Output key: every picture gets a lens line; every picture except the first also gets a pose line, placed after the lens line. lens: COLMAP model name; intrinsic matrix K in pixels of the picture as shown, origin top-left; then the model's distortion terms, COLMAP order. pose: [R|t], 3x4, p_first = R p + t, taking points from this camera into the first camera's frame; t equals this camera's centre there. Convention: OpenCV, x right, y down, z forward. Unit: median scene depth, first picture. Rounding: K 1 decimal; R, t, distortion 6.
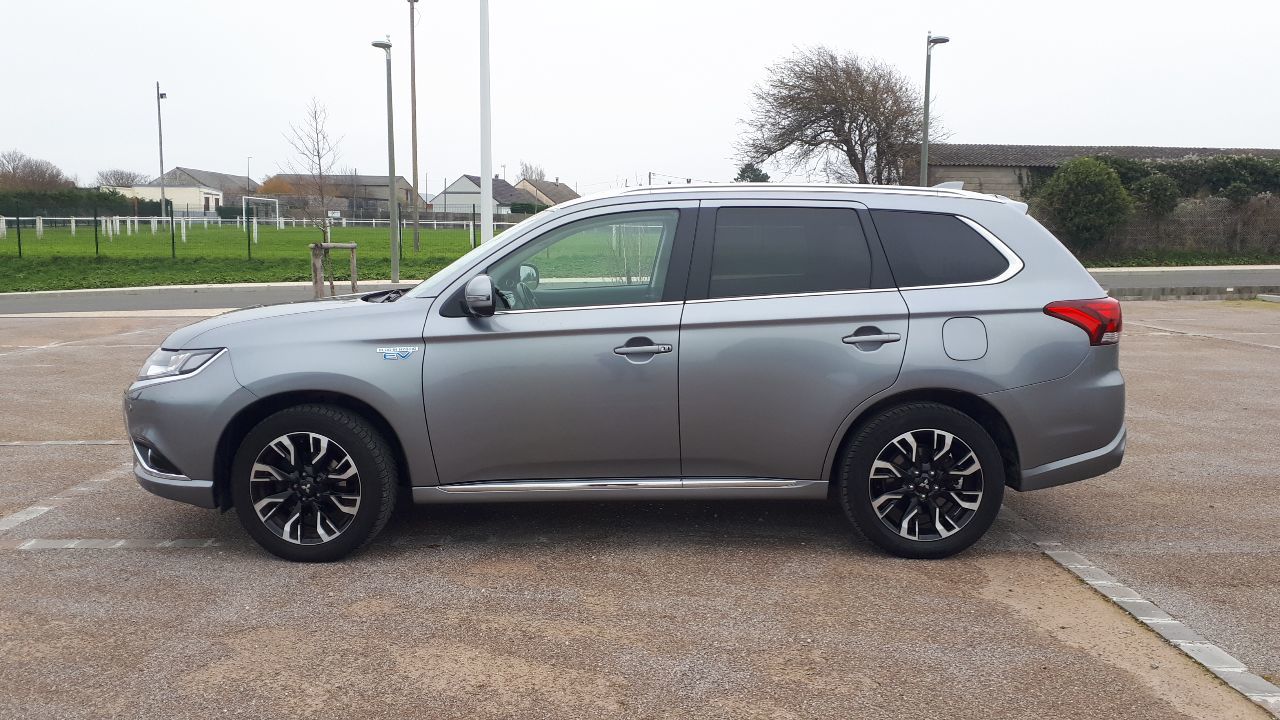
lens RADIAL K [[1029.3, 0, 630.6], [0, 1029.3, 368.2], [0, 0, 1]] dist [0.100464, -0.160745]
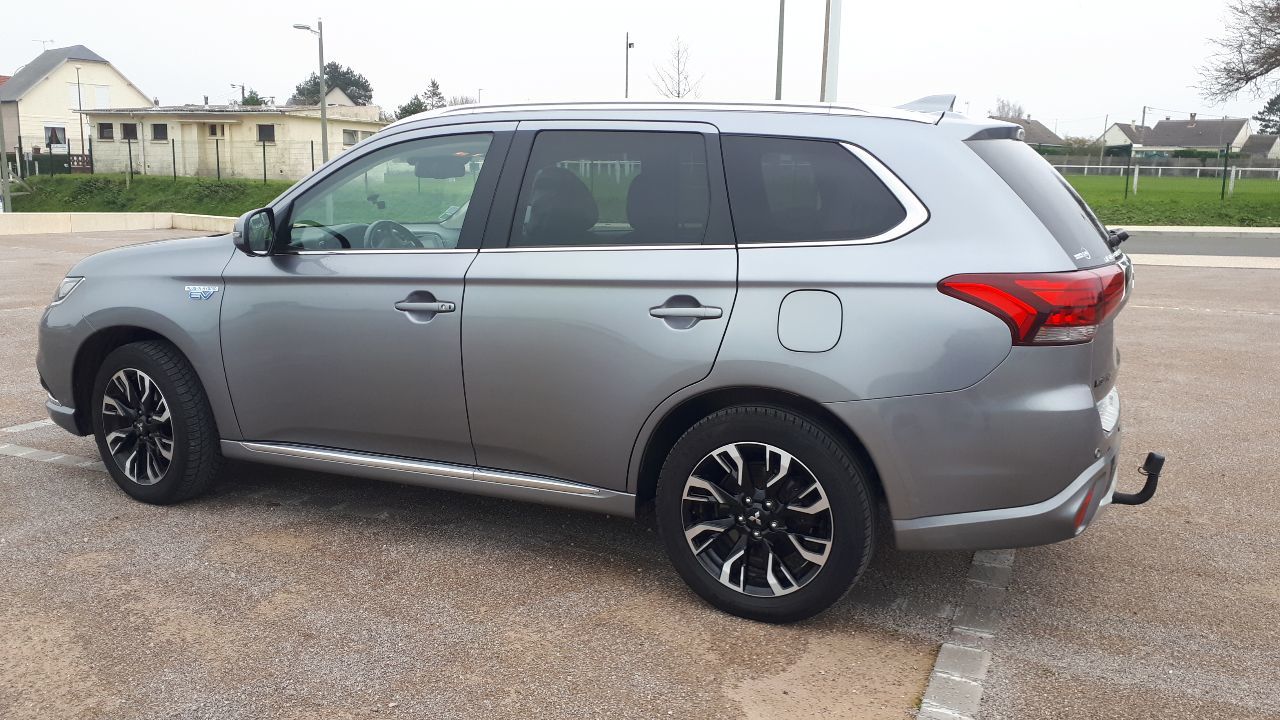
lens RADIAL K [[1029.3, 0, 630.6], [0, 1029.3, 368.2], [0, 0, 1]] dist [0.100464, -0.160745]
pose [[0.902030, 0.089955, -0.422197, 0.500642], [-0.067139, 0.995380, 0.068636, -0.035685], [0.426421, -0.033566, 0.903902, 0.316617]]
